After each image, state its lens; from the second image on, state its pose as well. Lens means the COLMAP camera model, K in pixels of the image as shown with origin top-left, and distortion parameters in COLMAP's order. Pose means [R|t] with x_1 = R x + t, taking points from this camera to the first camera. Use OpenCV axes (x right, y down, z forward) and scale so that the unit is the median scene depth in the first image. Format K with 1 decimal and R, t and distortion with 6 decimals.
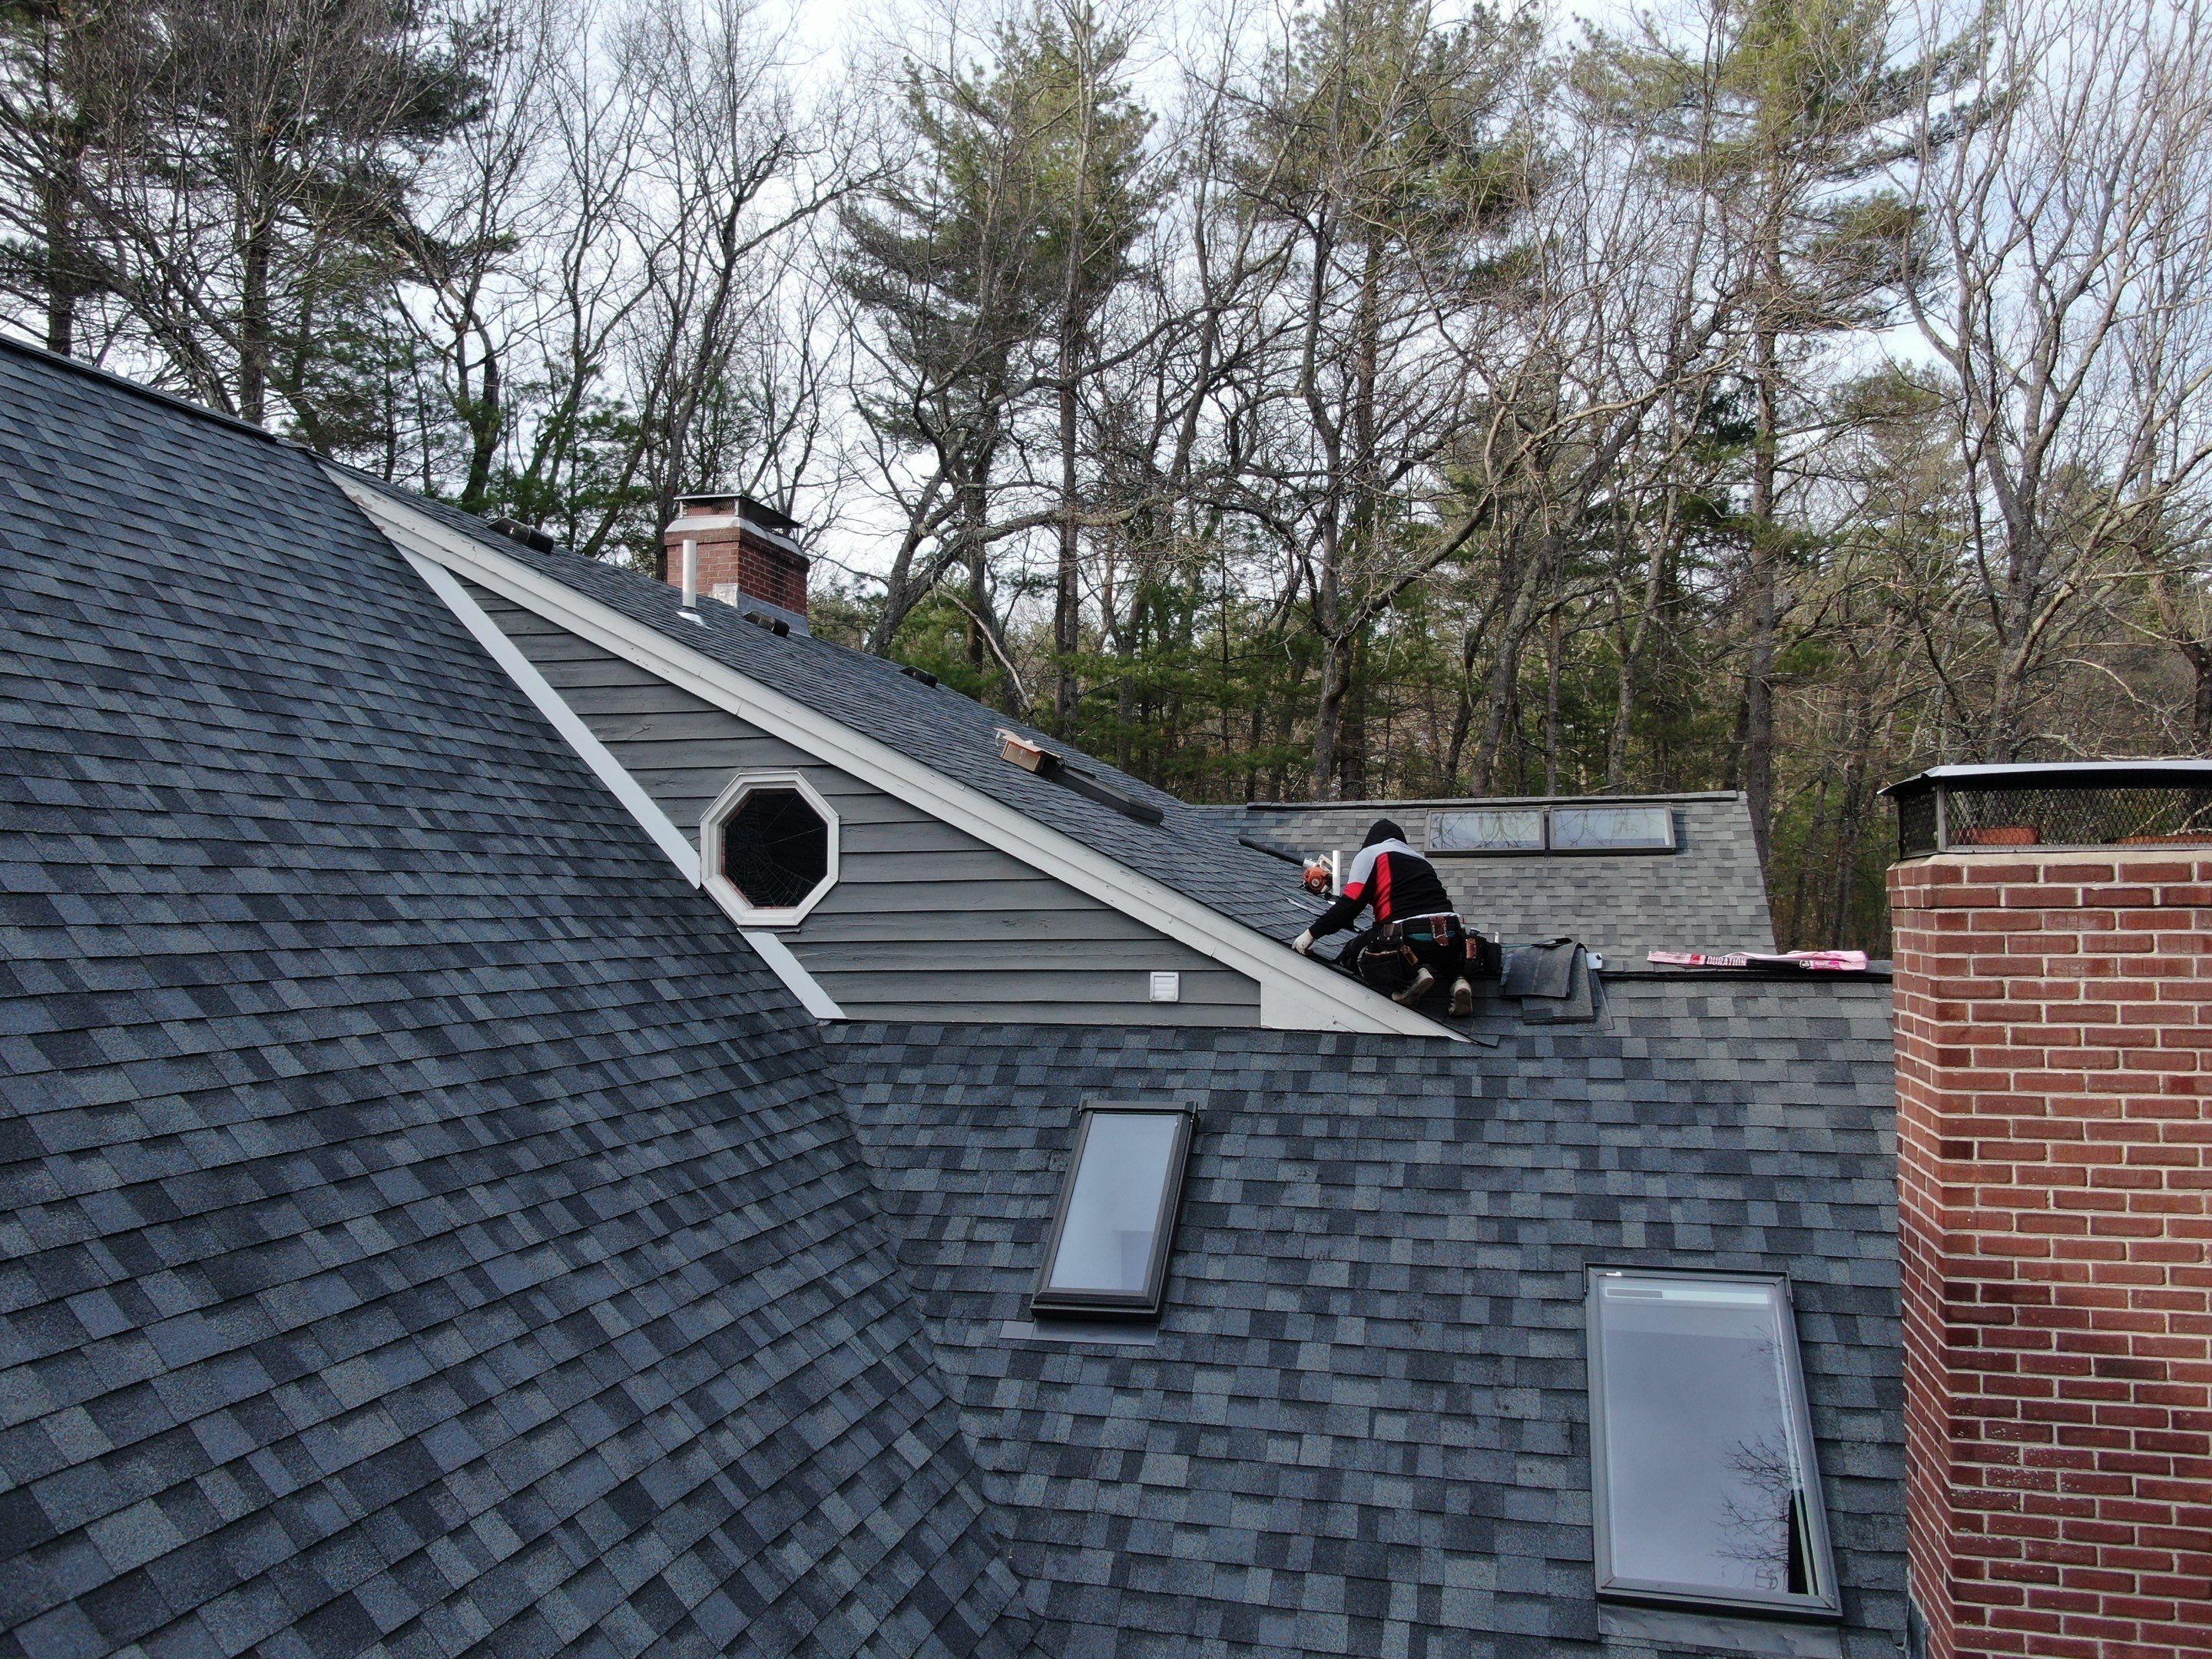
lens RADIAL K [[1602.1, 0, 1104.7], [0, 1602.1, 830.9], [0, 0, 1]] dist [-0.016633, 0.006046]
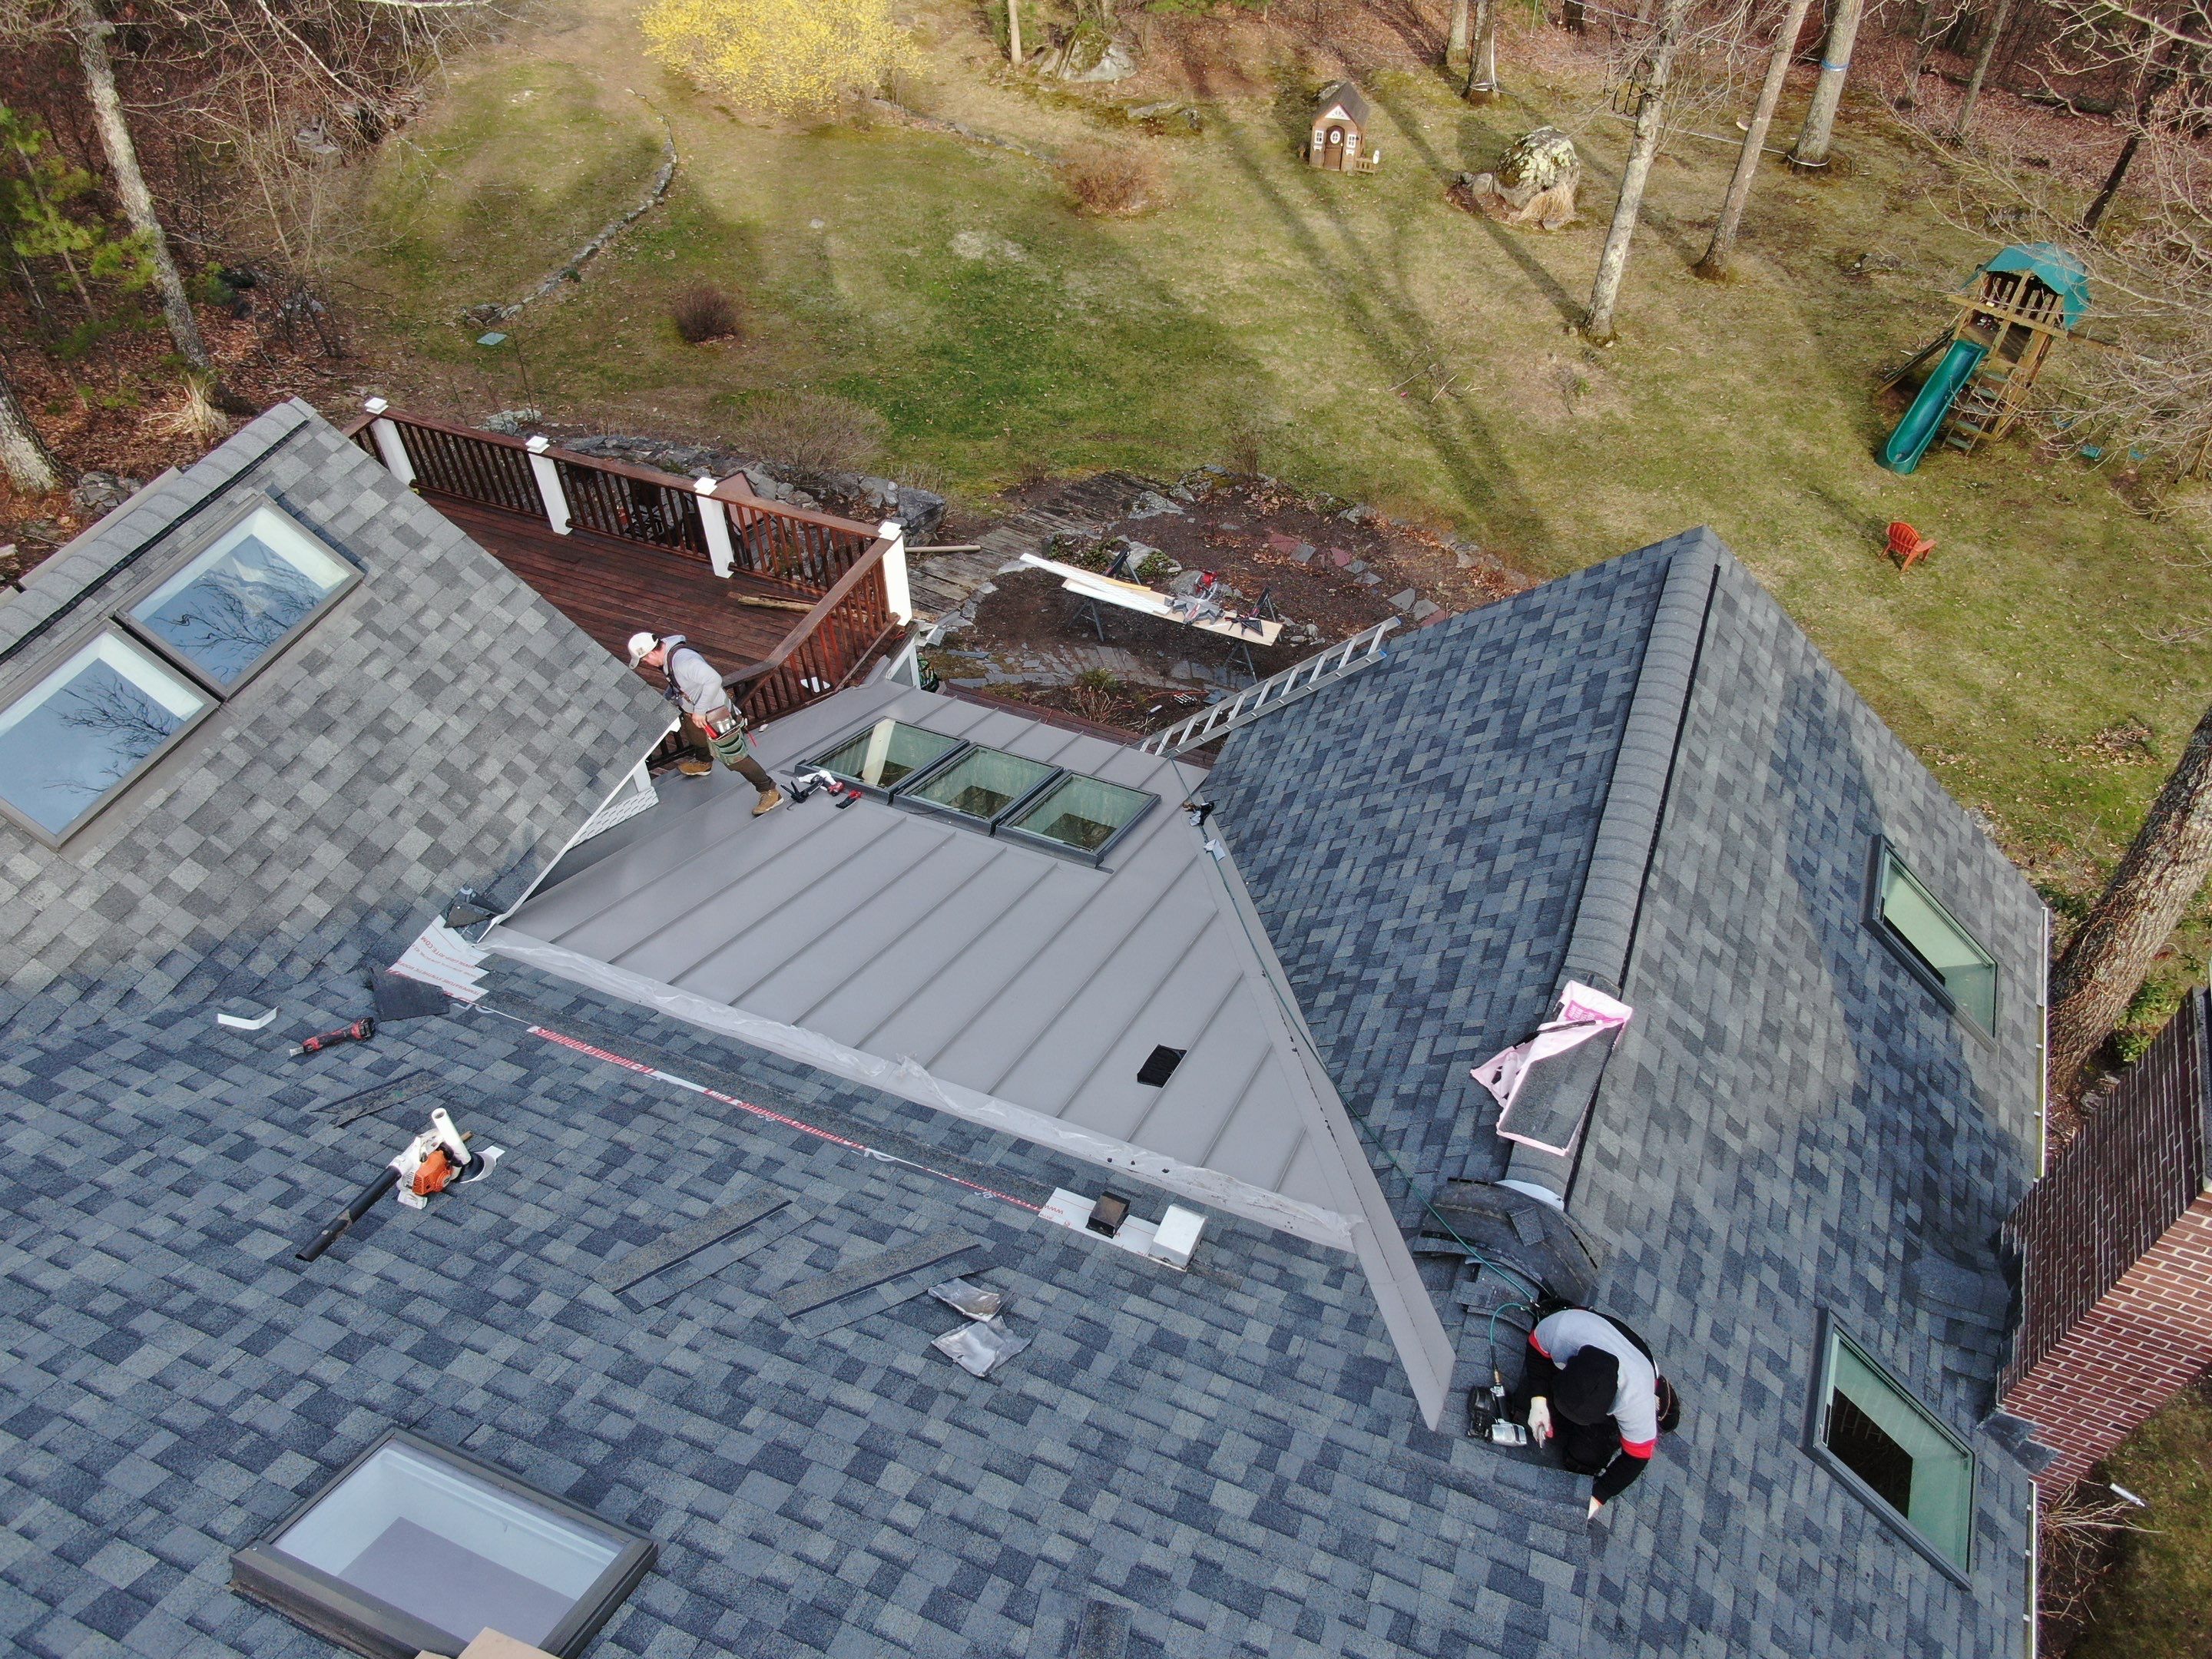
lens RADIAL K [[1587.7, 0, 1099.2], [0, 1587.7, 842.4], [0, 0, 1]] dist [-0.015159, 0.006360]
pose [[0.129061, -0.735082, 0.665580, -0.193945], [-0.031631, 0.667800, 0.743668, -0.776263], [-0.991132, -0.117032, 0.062936, 1.309831]]
